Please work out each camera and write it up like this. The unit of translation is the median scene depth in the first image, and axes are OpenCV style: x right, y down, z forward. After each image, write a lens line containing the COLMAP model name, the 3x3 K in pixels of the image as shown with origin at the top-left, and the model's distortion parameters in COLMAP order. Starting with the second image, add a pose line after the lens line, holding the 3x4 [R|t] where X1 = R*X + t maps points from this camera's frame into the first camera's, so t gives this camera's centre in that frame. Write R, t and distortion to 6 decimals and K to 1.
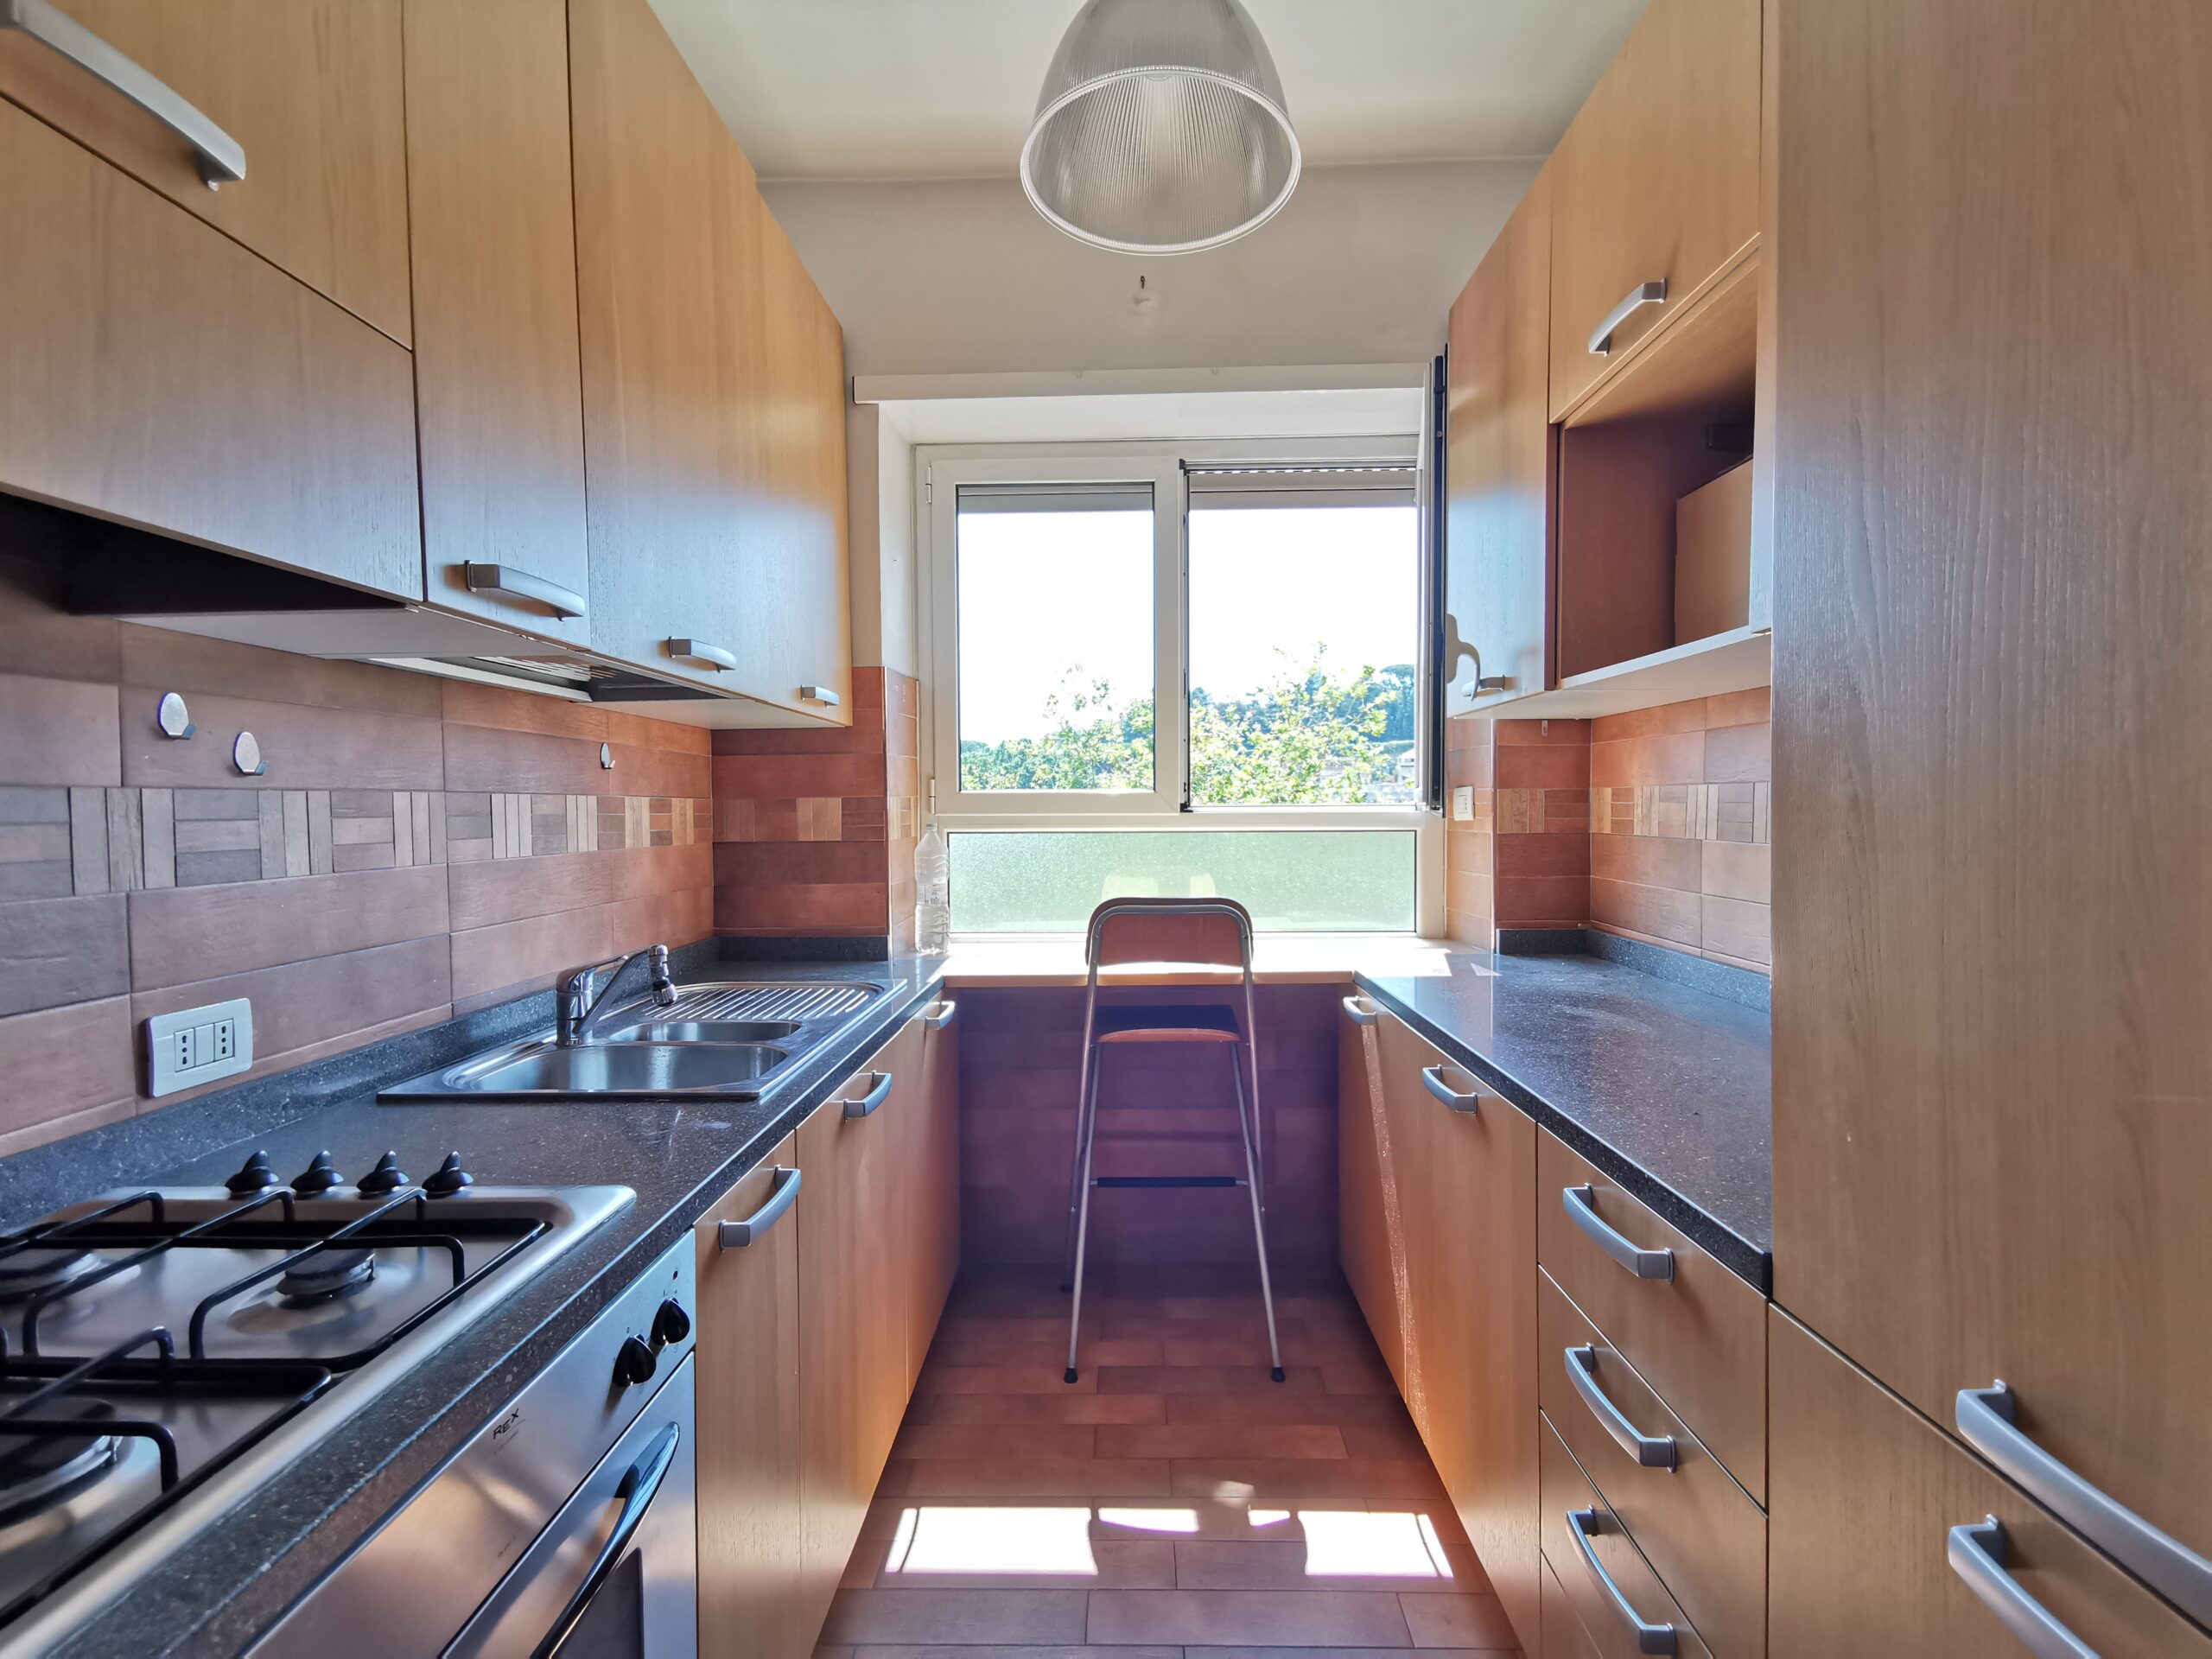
lens RADIAL K [[1018.7, 0, 1108.2], [0, 1018.7, 838.1], [0, 0, 1]] dist [0.003440, 0.000519]
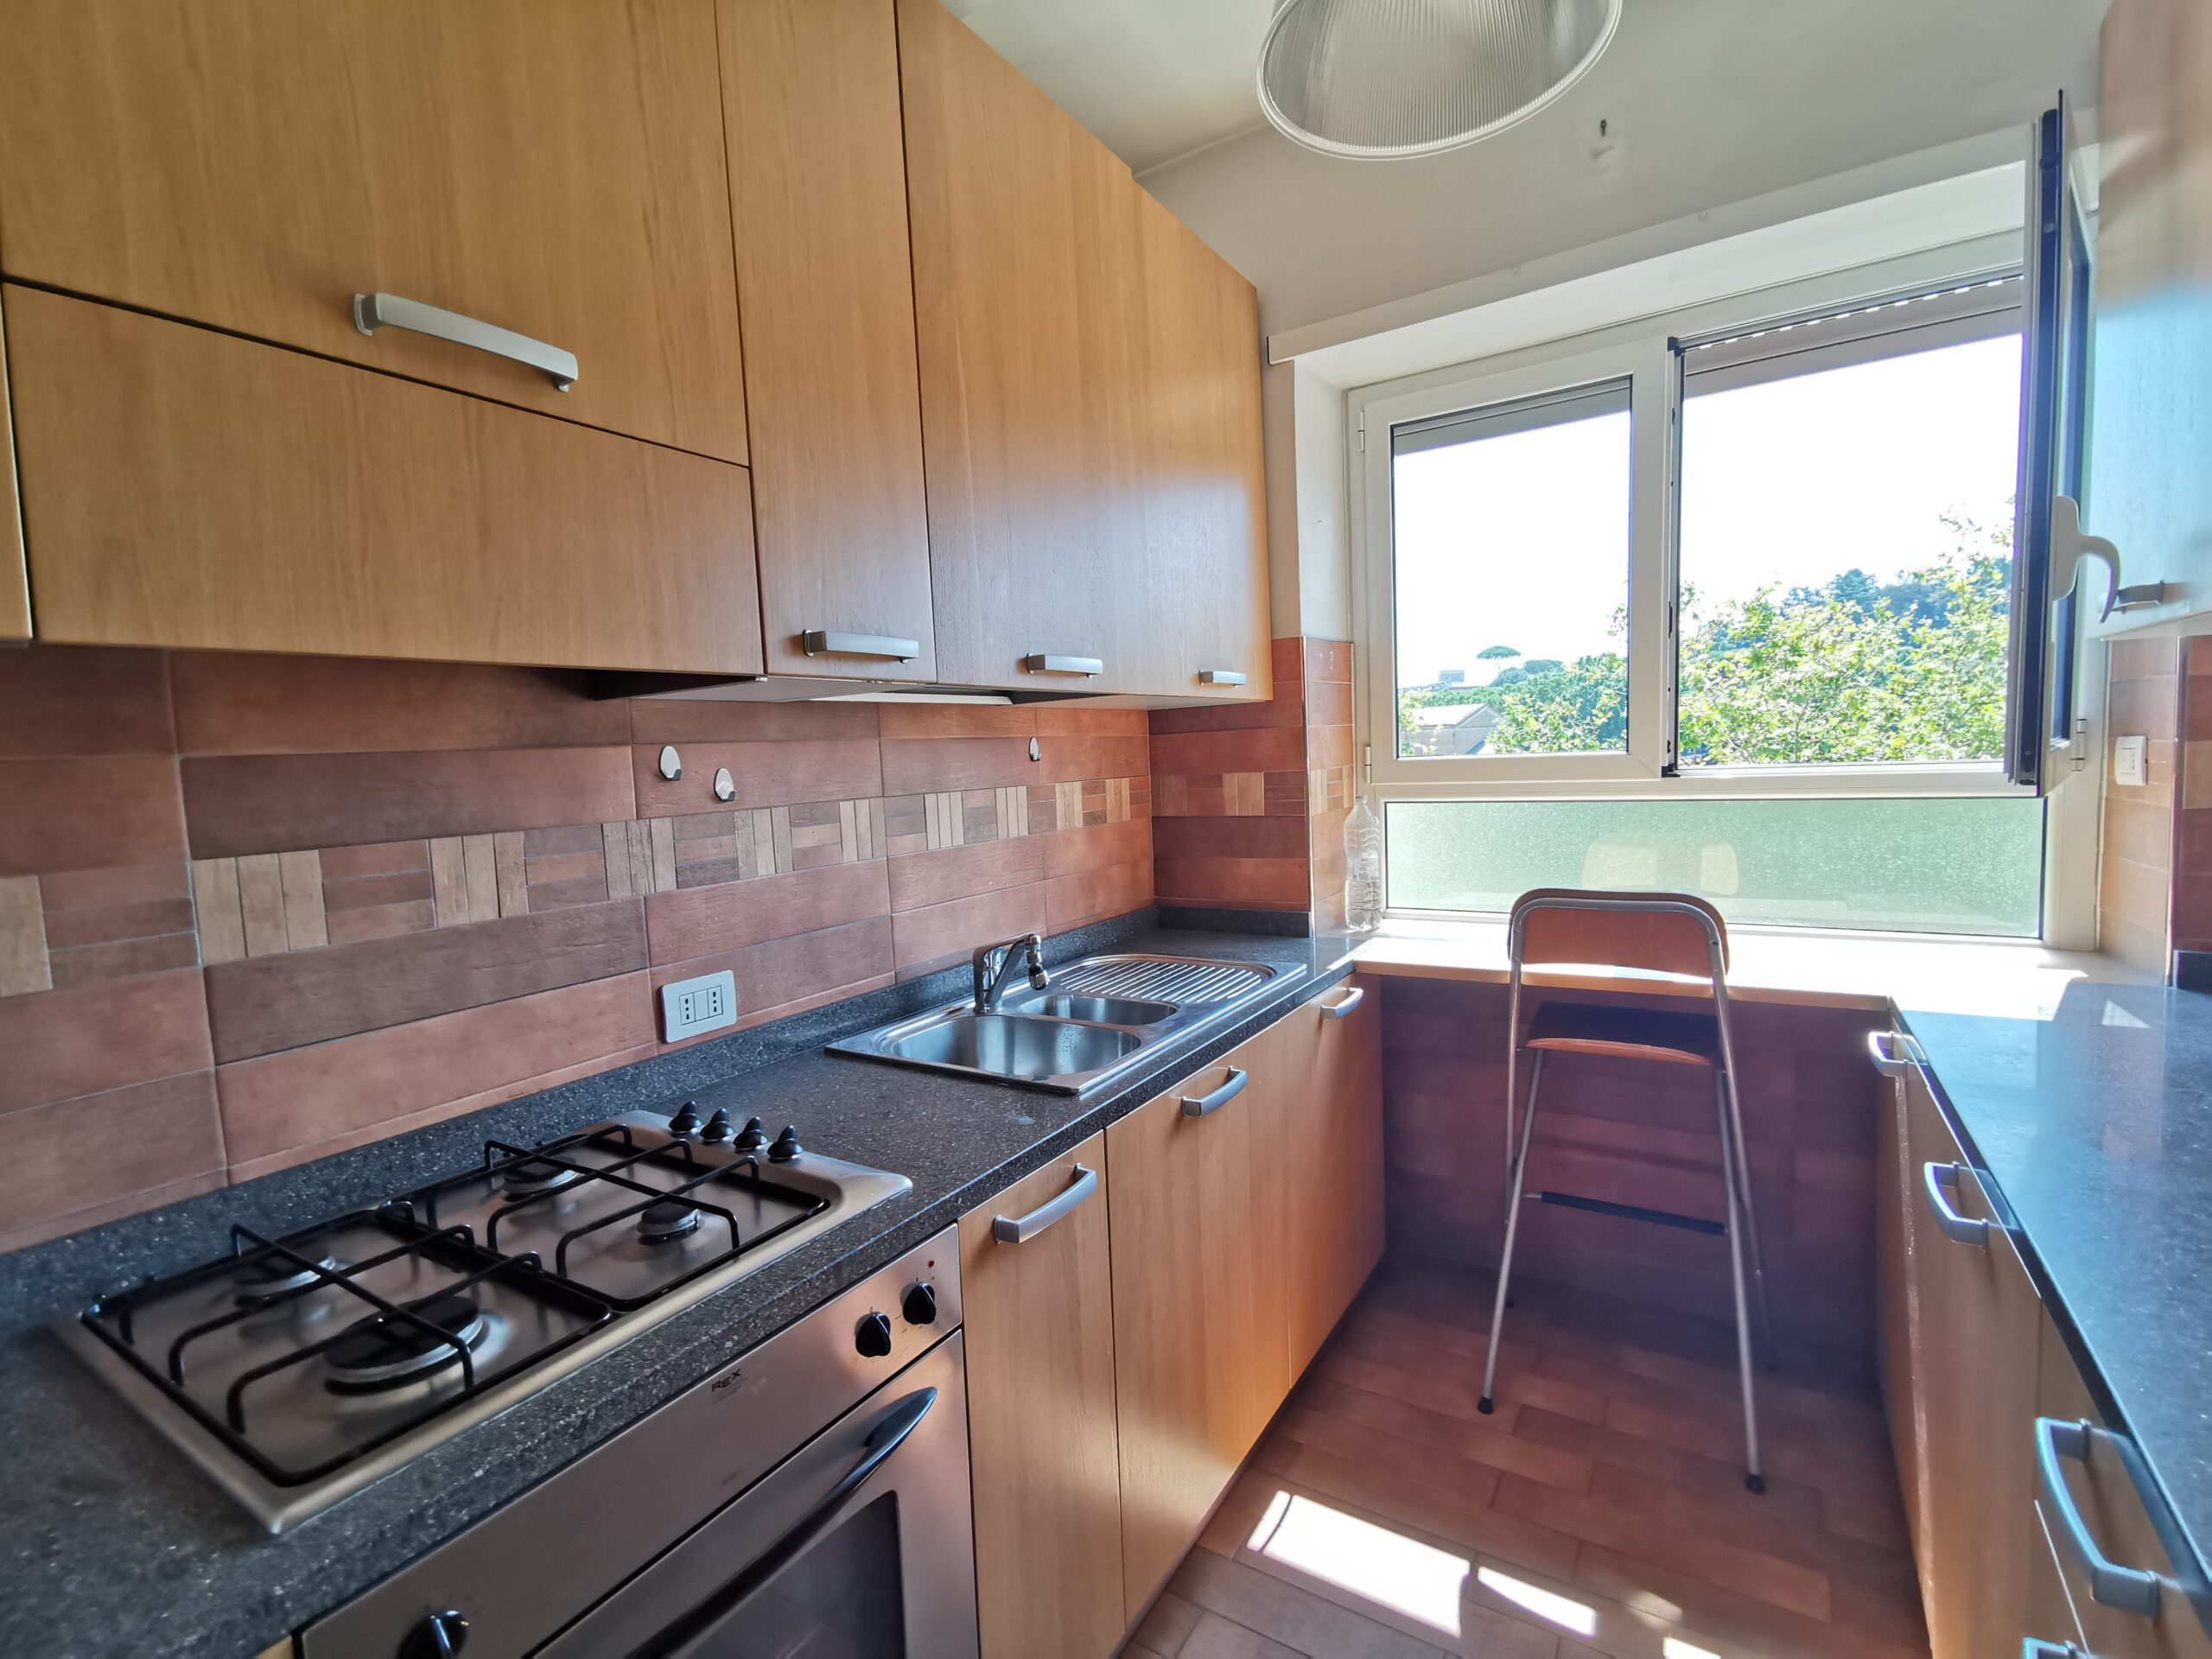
lens RADIAL K [[1013.3, 0, 1110.1], [0, 1013.3, 837.4], [0, 0, 1]] dist [0.008166, 0.000847]
pose [[0.858262, 0.013063, -0.513046, 0.143733], [0.021784, 0.997848, 0.061848, -0.048985], [0.512750, -0.064258, 0.856130, 0.079110]]
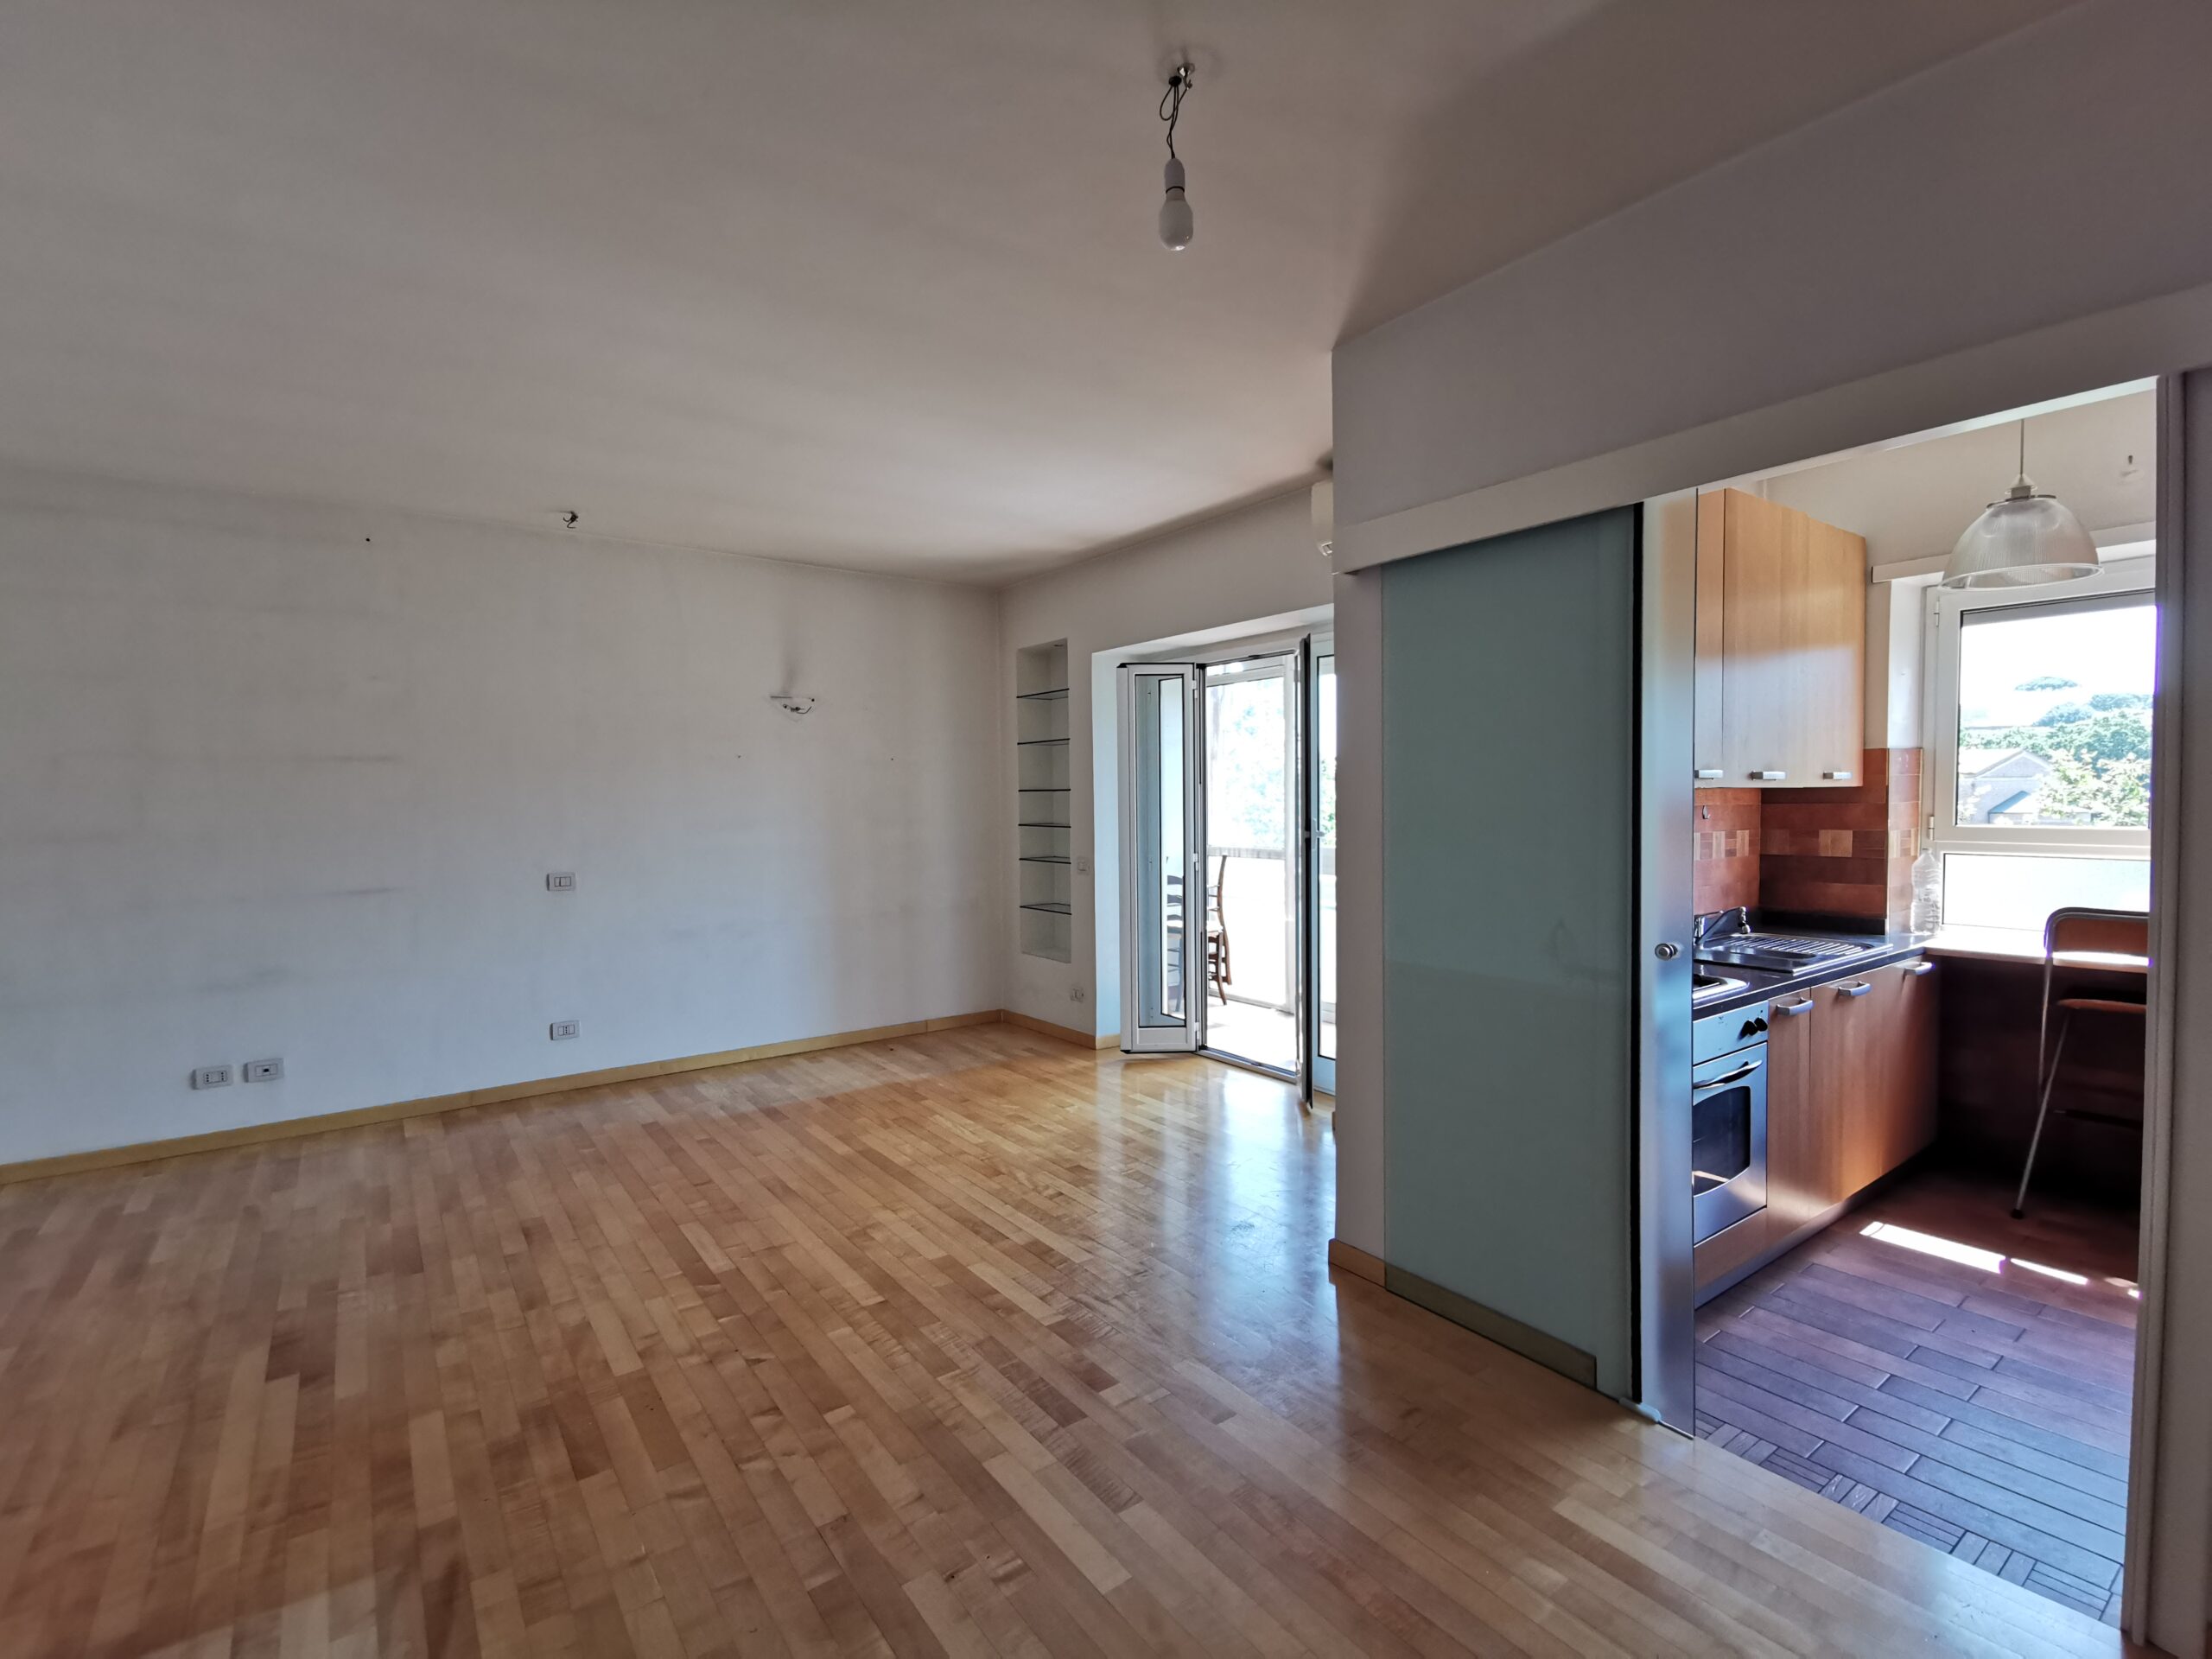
lens RADIAL K [[1022.1, 0, 1096.9], [0, 1022.1, 835.6], [0, 0, 1]] dist [0.013570, -0.000206]
pose [[0.610038, 0.031270, -0.791755, 0.352308], [-0.017580, 0.999509, 0.025930, -0.063093], [0.792177, -0.001899, 0.610289, -1.108418]]
